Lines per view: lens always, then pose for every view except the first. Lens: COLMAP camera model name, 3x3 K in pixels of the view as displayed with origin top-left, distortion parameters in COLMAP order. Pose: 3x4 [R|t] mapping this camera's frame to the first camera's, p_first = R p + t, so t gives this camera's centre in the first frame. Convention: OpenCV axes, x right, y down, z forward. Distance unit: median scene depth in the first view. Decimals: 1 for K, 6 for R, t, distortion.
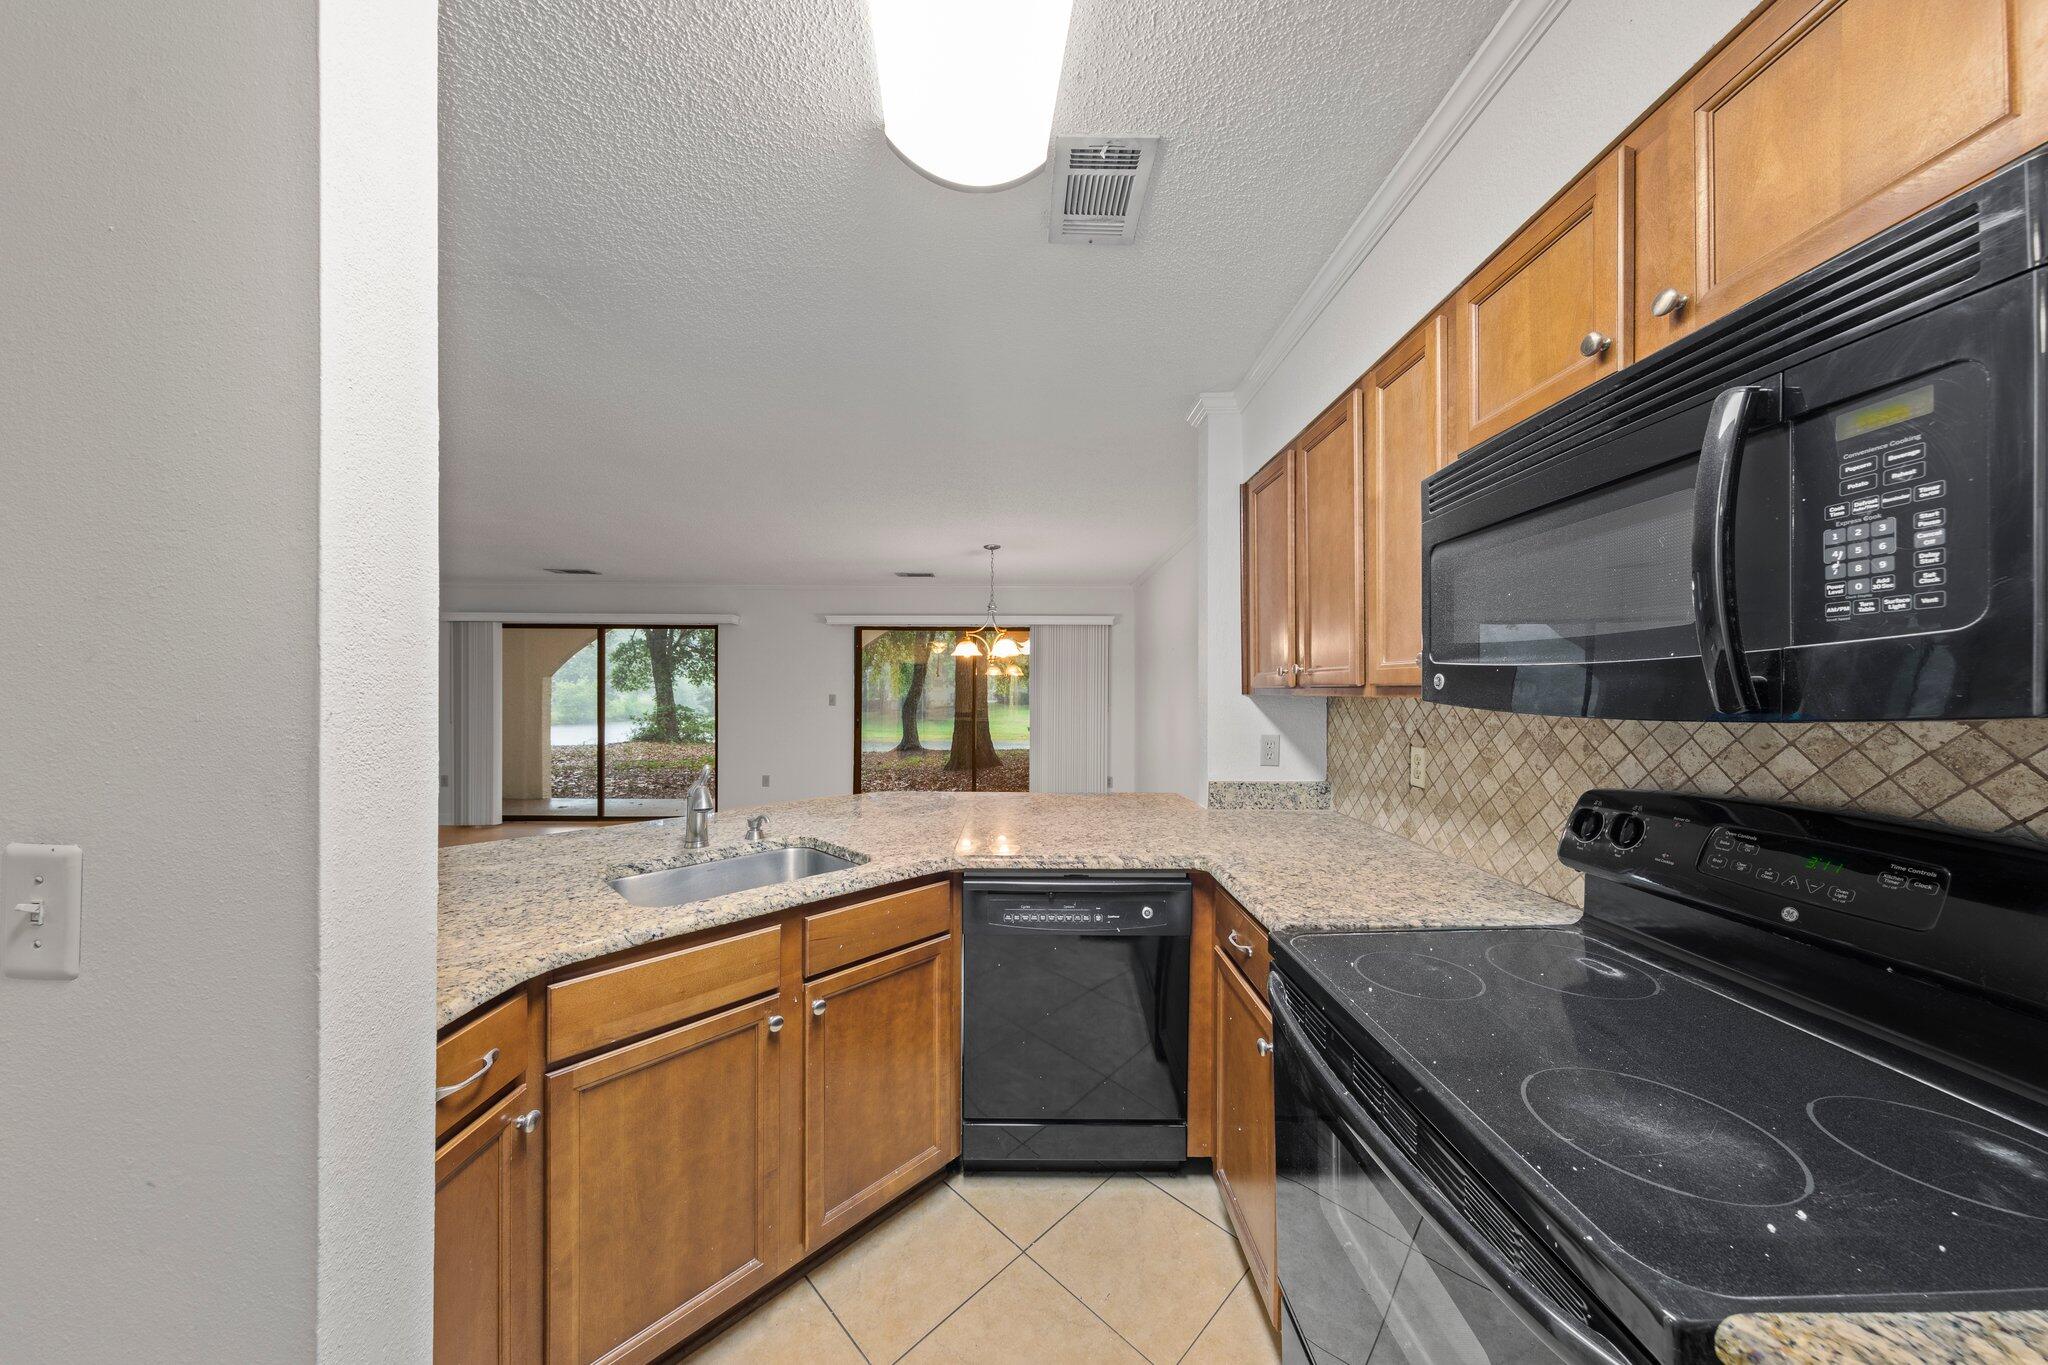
lens RADIAL K [[649.1, 0, 1026.8], [0, 649.1, 690.1], [0, 0, 1]] dist [0.001800, -0.000035]
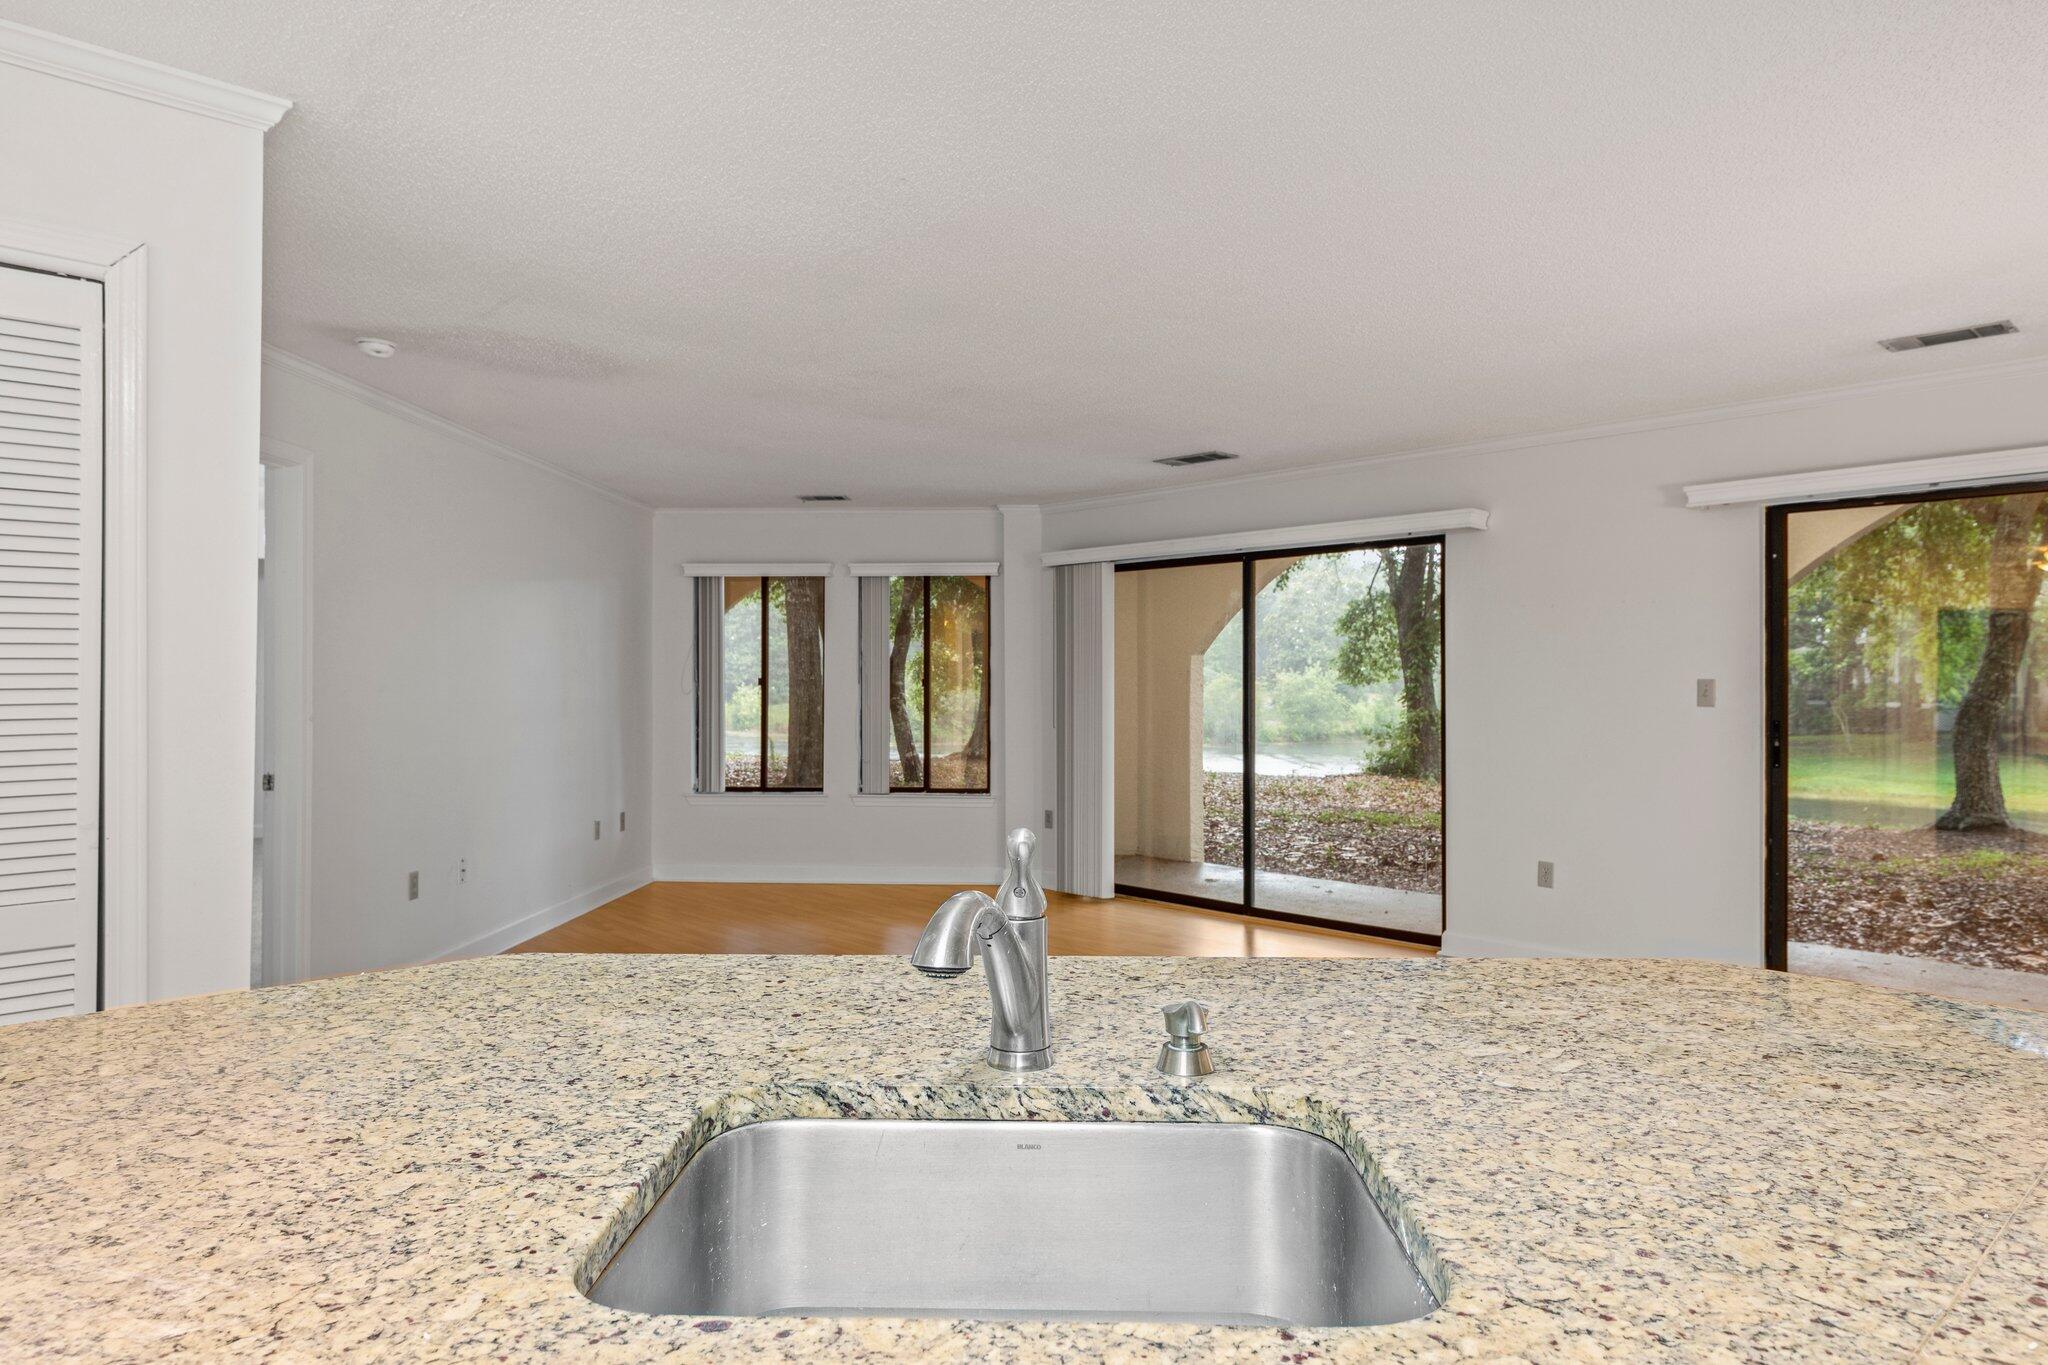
lens RADIAL K [[1260.4, 0, 1024.0], [0, 1260.4, 682.5], [0, 0, 1]] dist [-0.004279, 0.016708]
pose [[0.672221, -0.003440, -0.740342, -0.009427], [0.000973, 0.999992, -0.003763, 0.044267], [0.740350, 0.001810, 0.672219, 0.604612]]
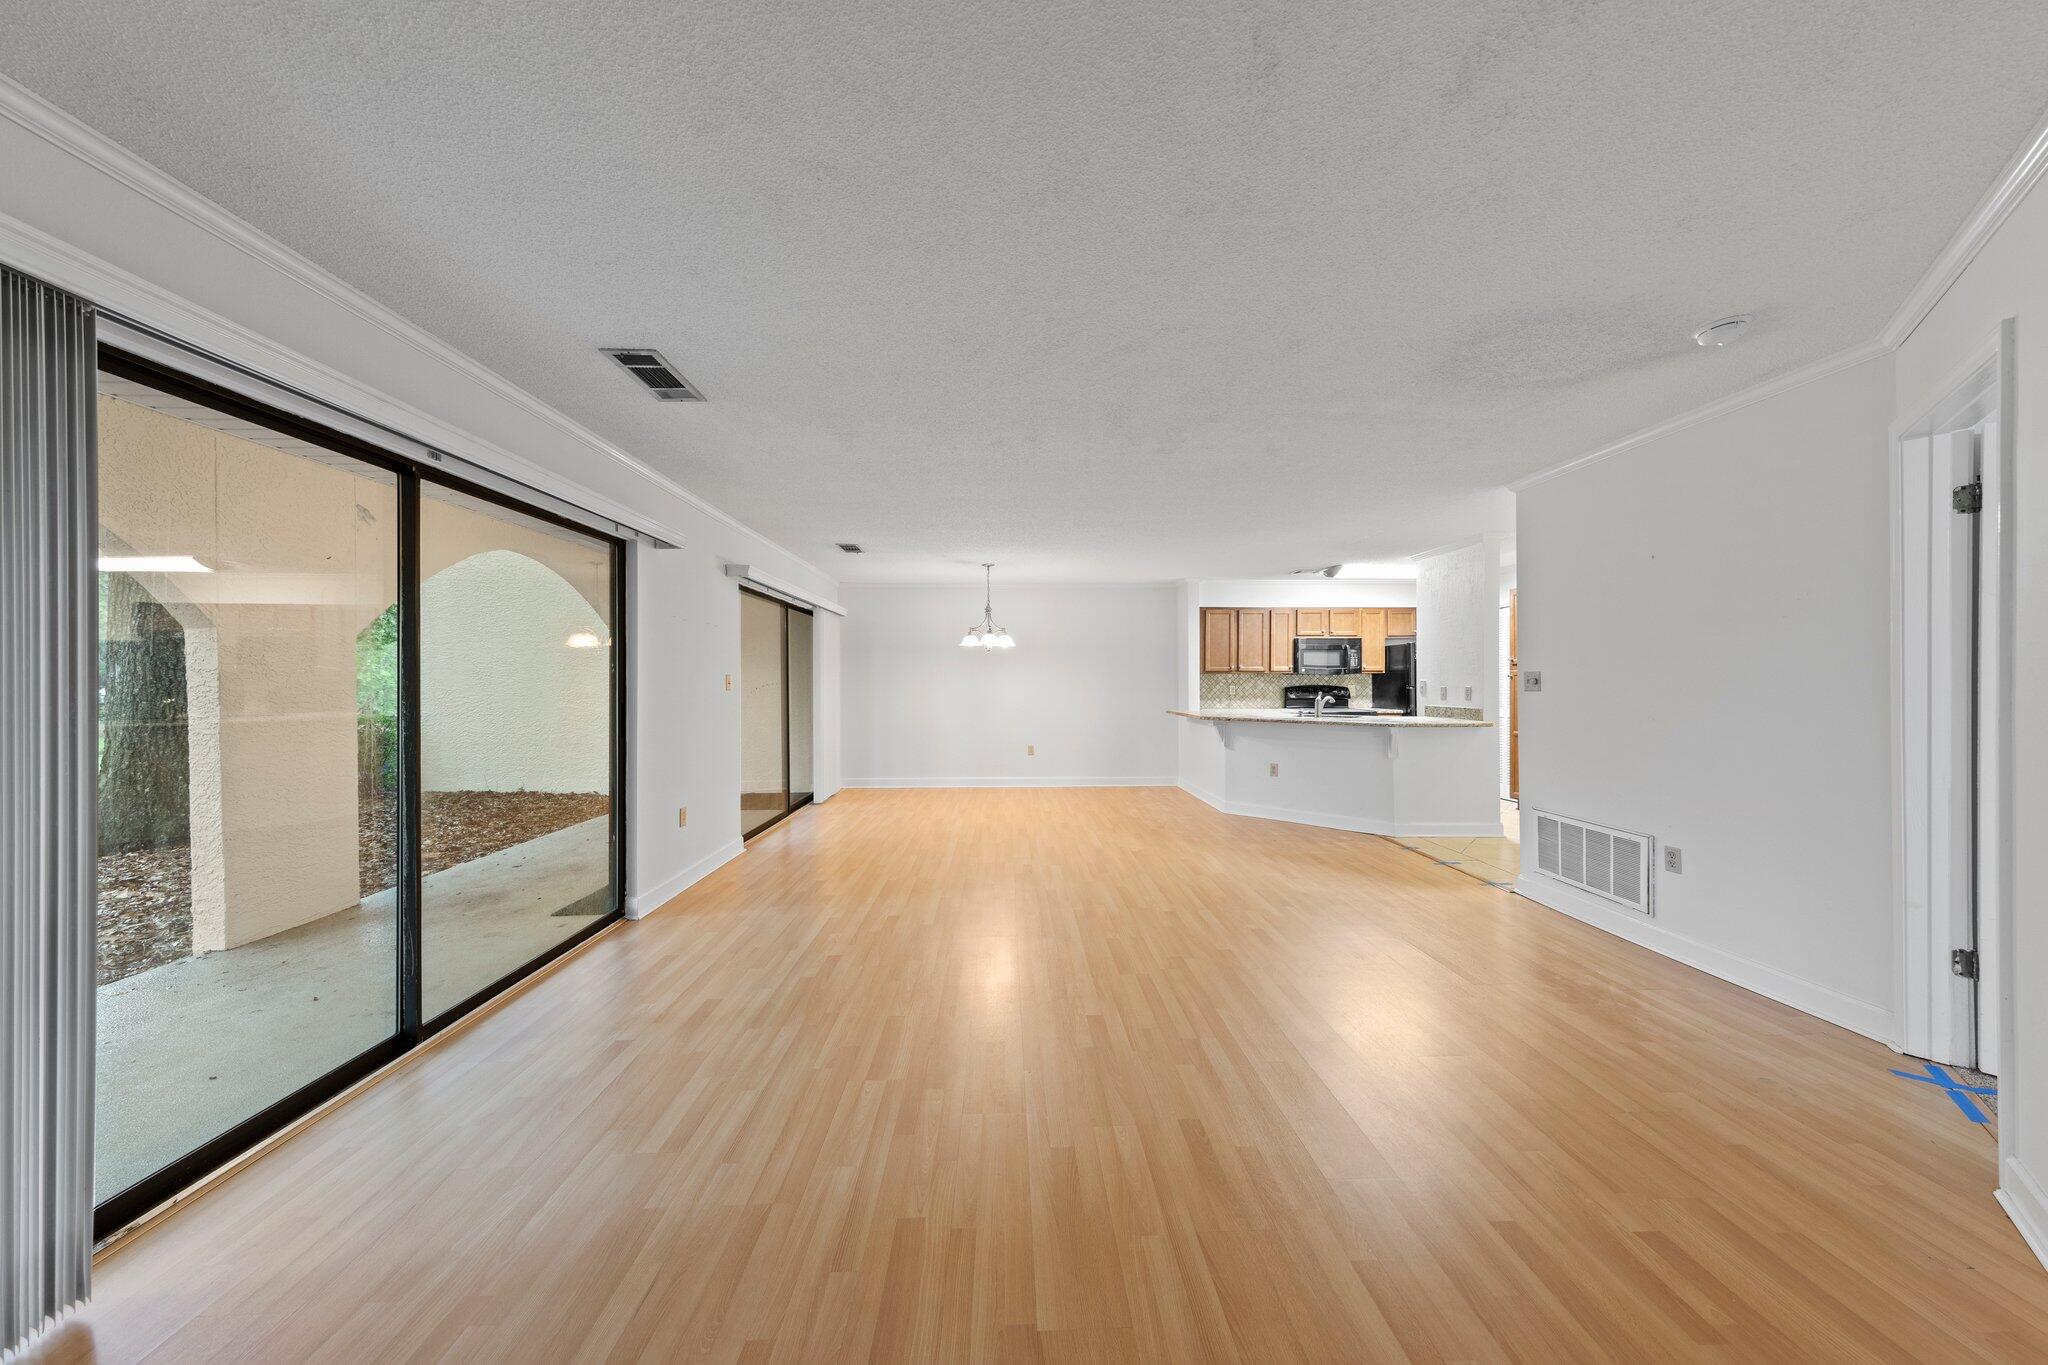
lens RADIAL K [[649.1, 0, 1026.8], [0, 649.1, 690.1], [0, 0, 1]] dist [0.001800, -0.000035]
pose [[-0.031201, -0.015972, 0.999386, -3.993716], [0.001835, 0.999870, 0.016037, 0.052832], [-0.999511, 0.002334, -0.031167, 2.743222]]
